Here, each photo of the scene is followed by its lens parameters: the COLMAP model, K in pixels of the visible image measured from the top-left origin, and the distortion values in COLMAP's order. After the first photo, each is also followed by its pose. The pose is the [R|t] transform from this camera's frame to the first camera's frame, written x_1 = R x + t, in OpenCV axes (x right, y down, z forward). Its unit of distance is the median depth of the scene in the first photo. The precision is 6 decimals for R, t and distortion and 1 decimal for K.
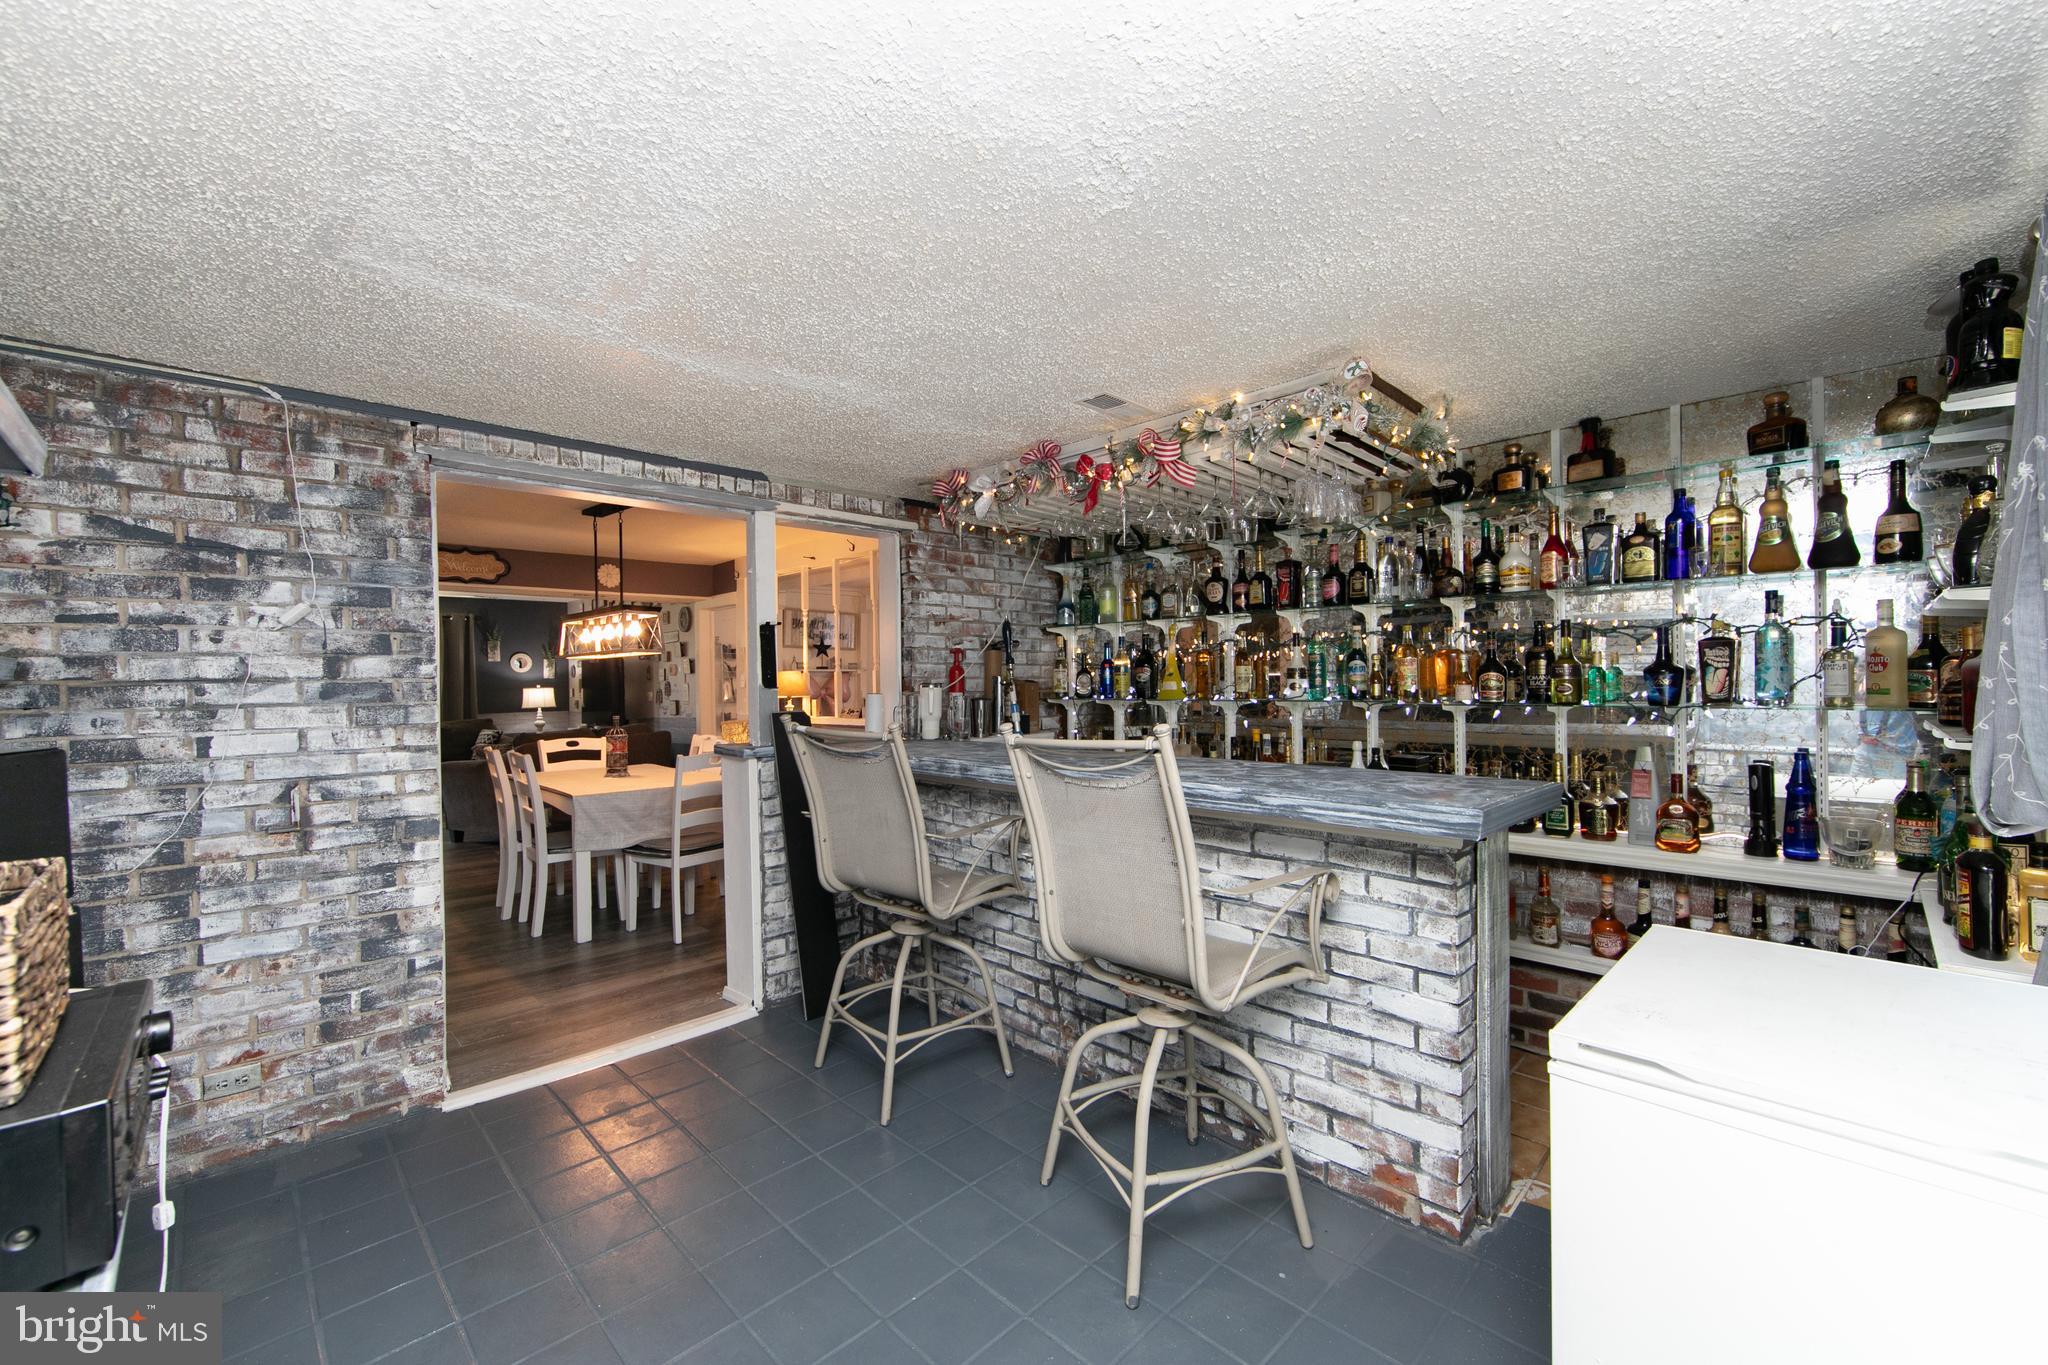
lens RADIAL K [[806.2, 0, 1073.6], [0, 806.2, 688.6], [0, 0, 1]] dist [-0.001521, -0.000286]
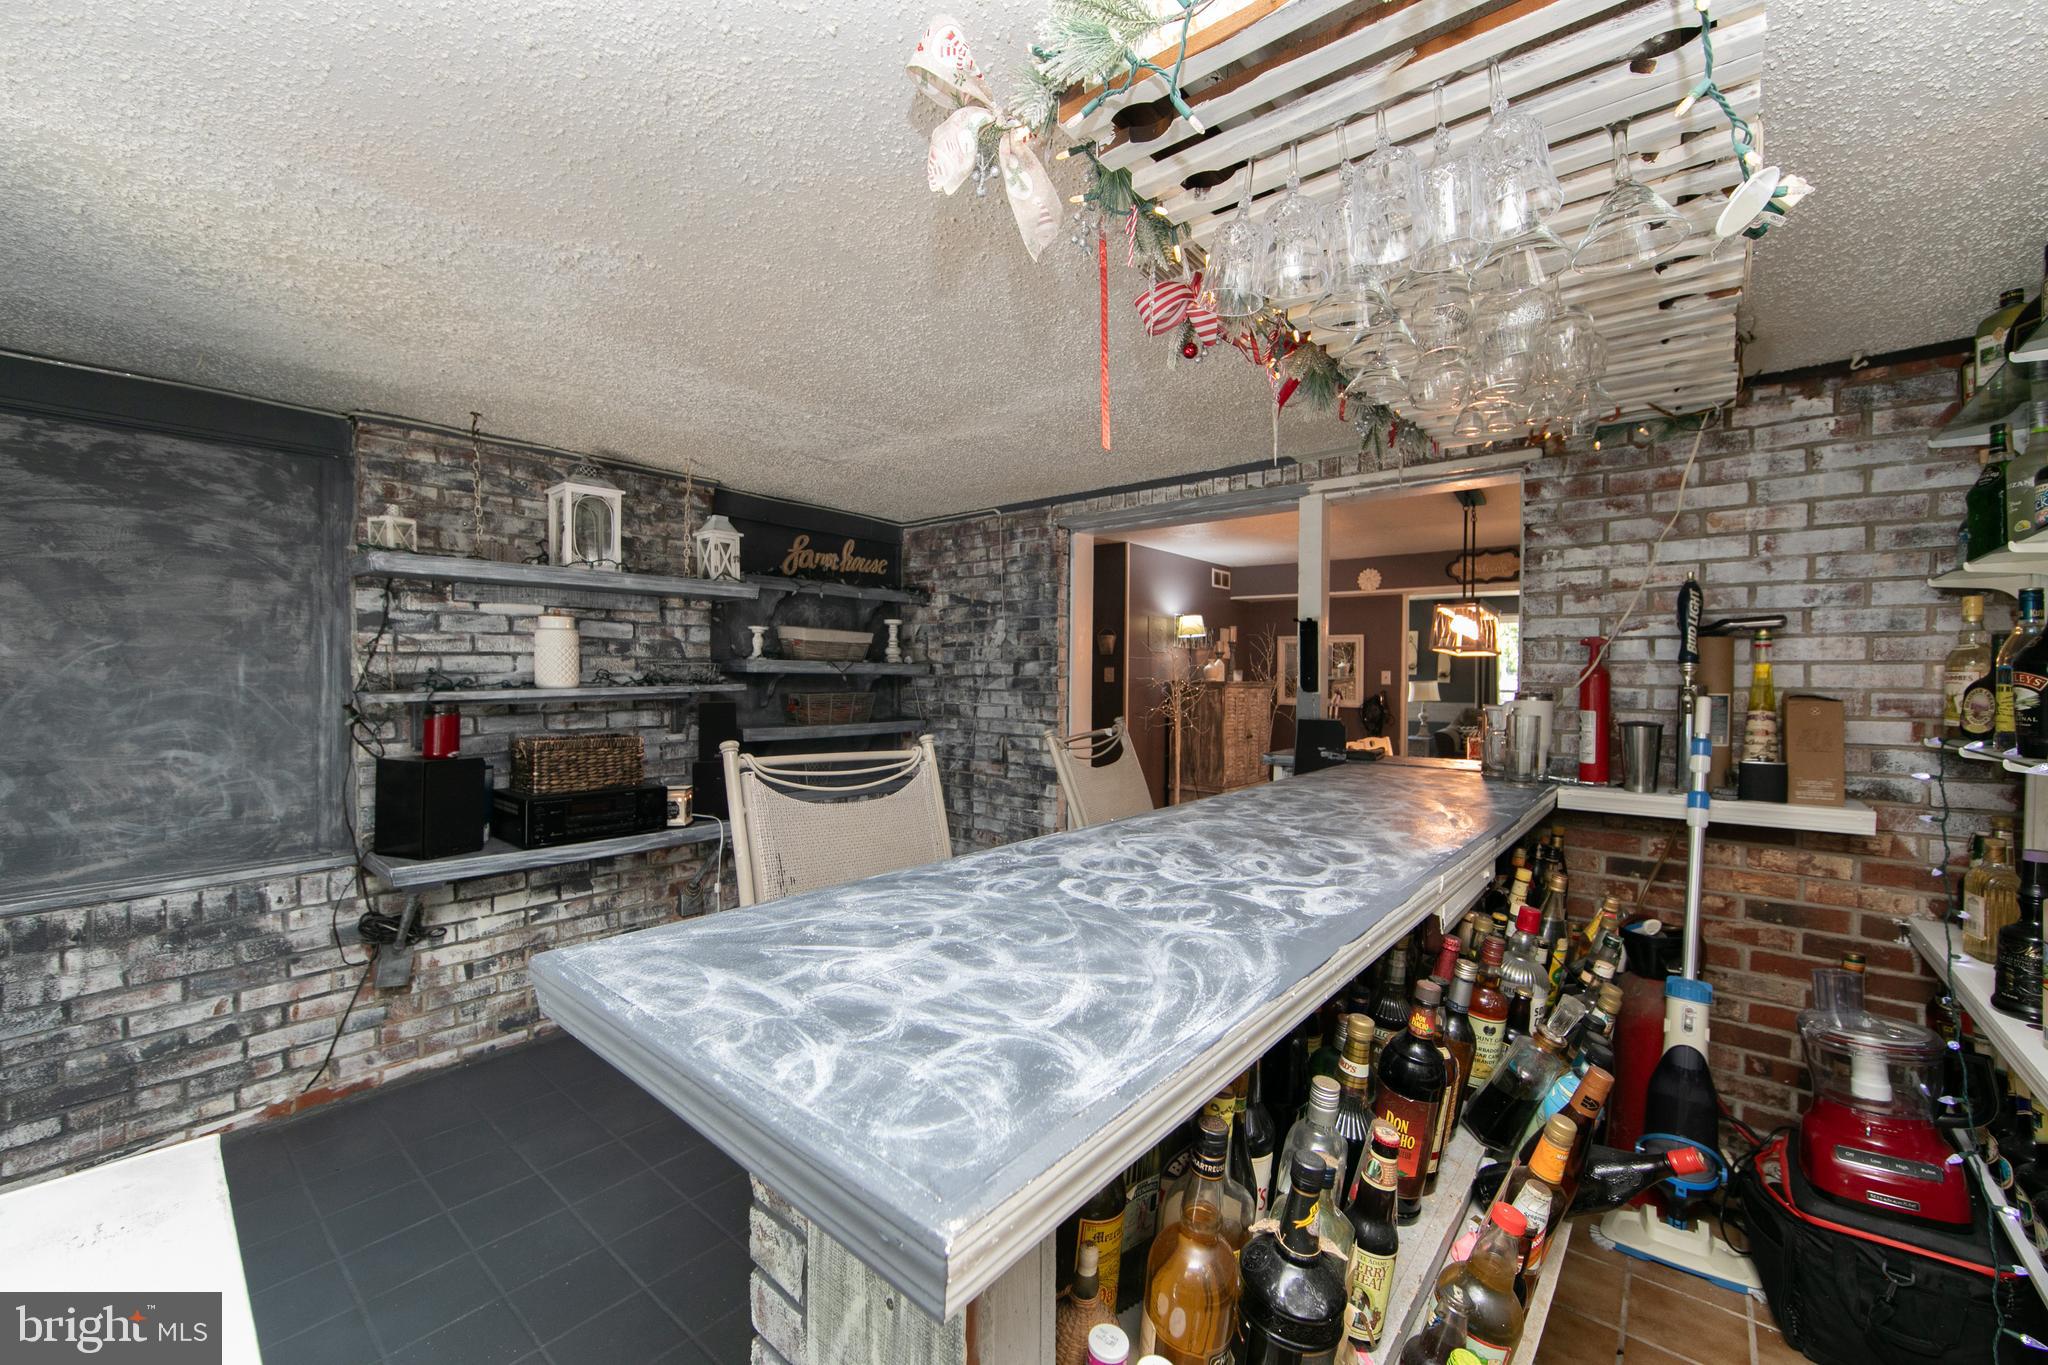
lens RADIAL K [[806.2, 0, 1024.1], [0, 806.2, 683.2], [0, 0, 1]] dist [-0.001521, -0.000286]
pose [[0.058280, 0.026557, -0.997947, 0.753888], [-0.018889, 0.999496, 0.025495, -0.040623], [0.998122, 0.017364, 0.058752, 0.950595]]
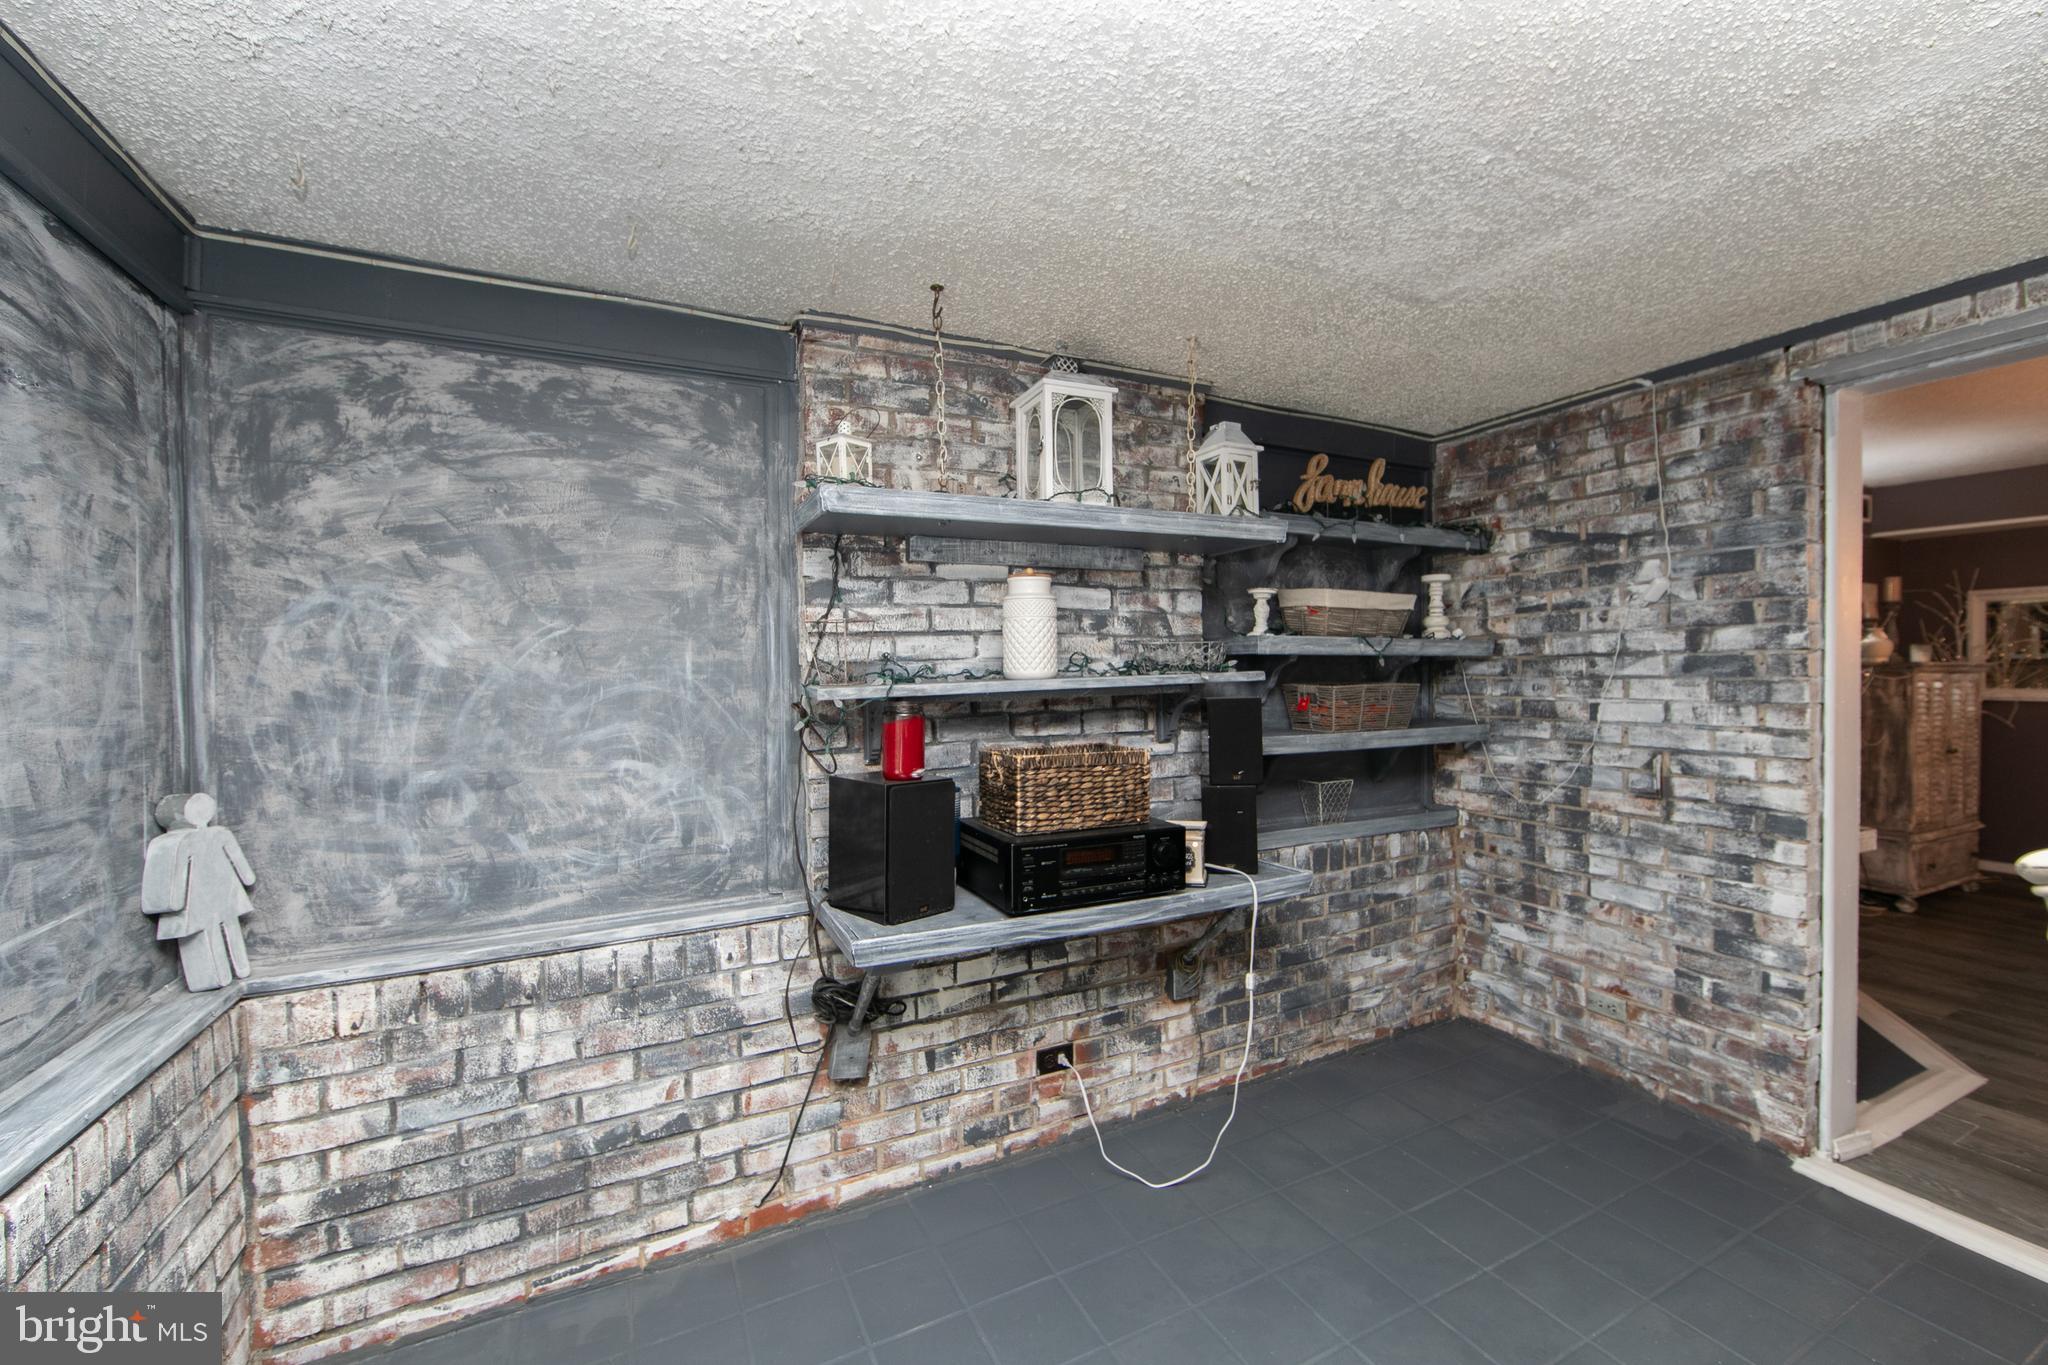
lens RADIAL K [[806.2, 0, 1014.8], [0, 806.2, 682.9], [0, 0, 1]] dist [-0.001521, -0.000286]
pose [[-0.355324, 0.031597, -0.934209, 0.296505], [0.006686, 0.999489, 0.031262, -0.010581], [0.934719, 0.004863, -0.355354, 0.596880]]
